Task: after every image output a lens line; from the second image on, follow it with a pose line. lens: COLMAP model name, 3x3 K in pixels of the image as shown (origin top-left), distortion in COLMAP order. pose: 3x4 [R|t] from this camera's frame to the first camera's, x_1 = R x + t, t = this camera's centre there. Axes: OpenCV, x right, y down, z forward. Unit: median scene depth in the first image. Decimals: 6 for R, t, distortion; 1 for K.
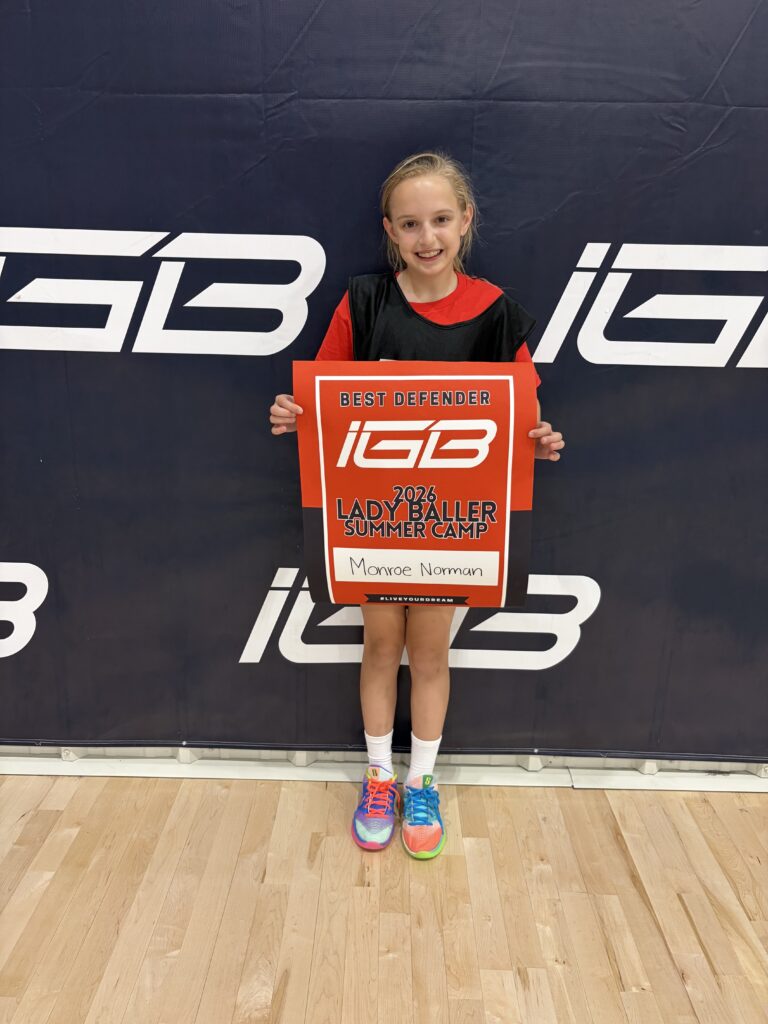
lens RADIAL K [[723.1, 0, 388.4], [0, 723.1, 510.3], [0, 0, 1]] dist [0.063186, -0.059344]
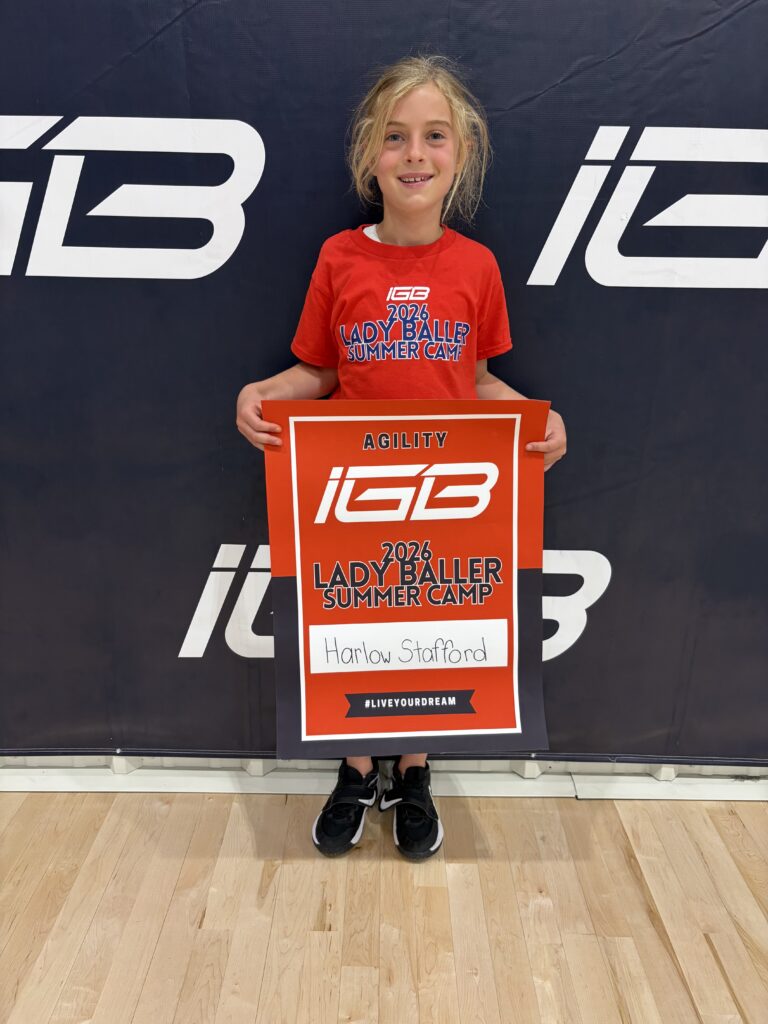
lens RADIAL K [[723.1, 0, 386.7], [0, 723.1, 512.5], [0, 0, 1]] dist [0.063186, -0.059344]
pose [[0.999955, -0.009279, 0.001986, 0.038922], [0.009185, 0.999022, 0.043242, 0.010135], [-0.002385, -0.043222, 0.999063, 0.194686]]
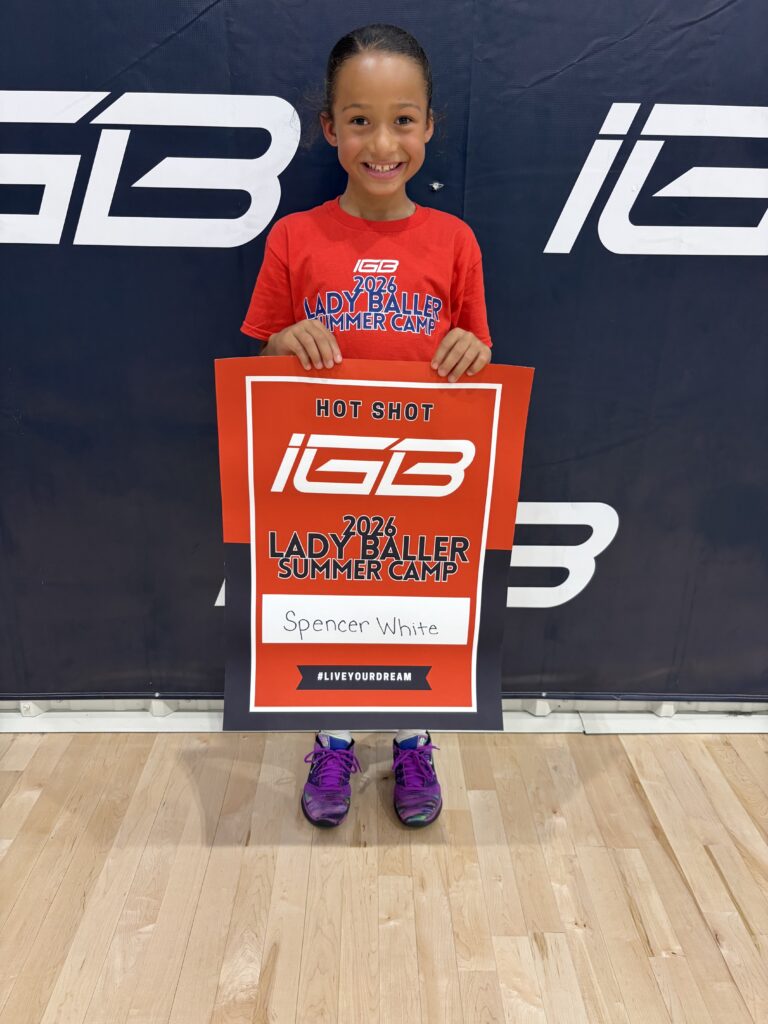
lens RADIAL K [[723.1, 0, 387.1], [0, 723.1, 510.1], [0, 0, 1]] dist [0.063186, -0.059344]
pose [[0.999673, -0.016490, 0.019520, -0.010533], [0.015049, 0.997305, 0.071809, 0.035212], [-0.020651, -0.071491, 0.997227, 0.128061]]
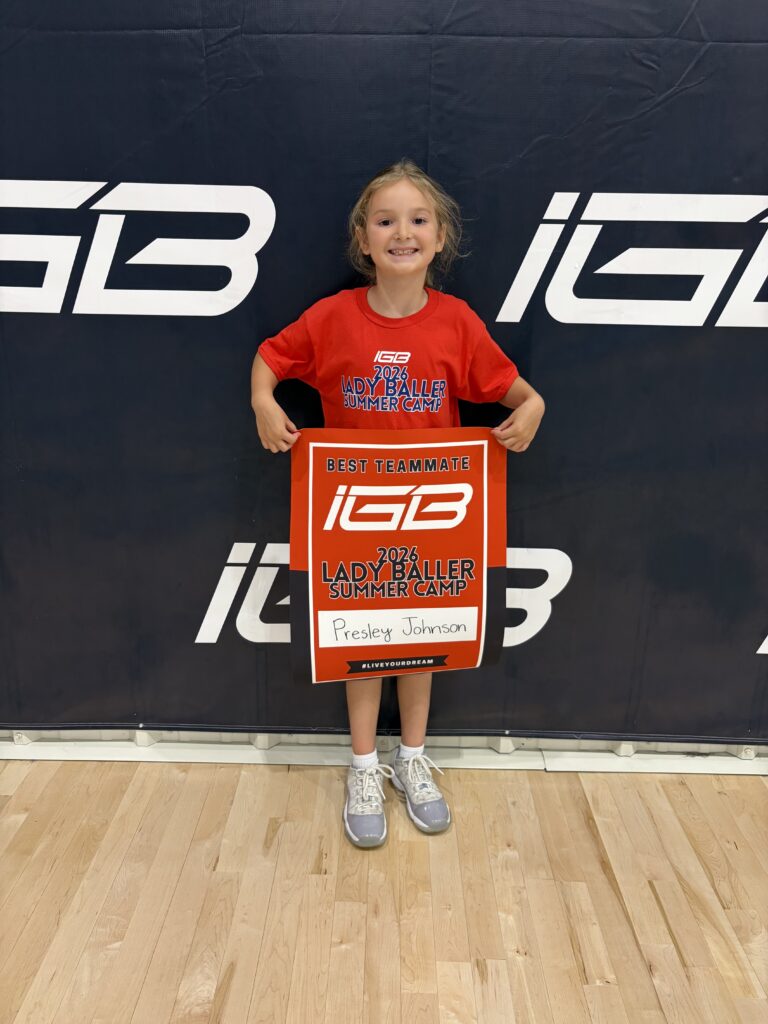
lens RADIAL K [[723.1, 0, 386.0], [0, 723.1, 510.6], [0, 0, 1]] dist [0.063186, -0.059344]
pose [[0.999983, -0.004088, -0.004249, 0.057303], [0.004185, 0.999725, 0.023083, 0.017515], [0.004154, -0.023100, 0.999725, 0.055279]]
